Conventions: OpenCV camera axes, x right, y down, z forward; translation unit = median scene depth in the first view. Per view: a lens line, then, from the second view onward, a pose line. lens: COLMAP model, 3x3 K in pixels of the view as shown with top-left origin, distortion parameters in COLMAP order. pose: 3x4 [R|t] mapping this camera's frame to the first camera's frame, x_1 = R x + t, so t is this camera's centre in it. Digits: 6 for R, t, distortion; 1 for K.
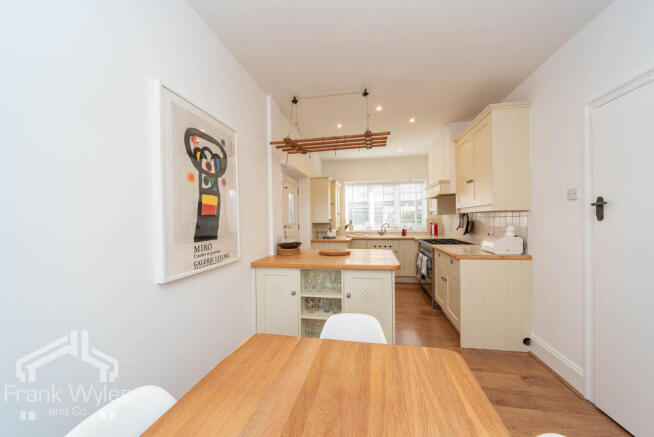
lens RADIAL K [[242.3, 0, 325.8], [0, 242.3, 221.2], [0, 0, 1]] dist [0.001567, 0.000022]
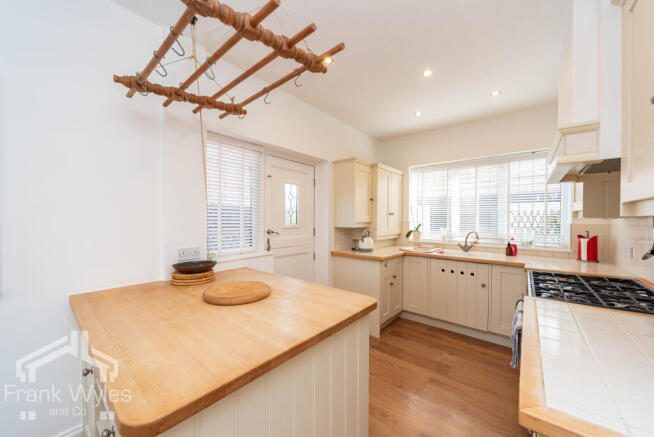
lens RADIAL K [[242.3, 0, 329.5], [0, 242.3, 215.4], [0, 0, 1]] dist [0.001567, 0.000022]
pose [[0.872760, 0.008687, -0.488072, 0.244492], [-0.017891, 0.999739, -0.014198, -0.014411], [0.487821, 0.021123, 0.872688, 0.358664]]
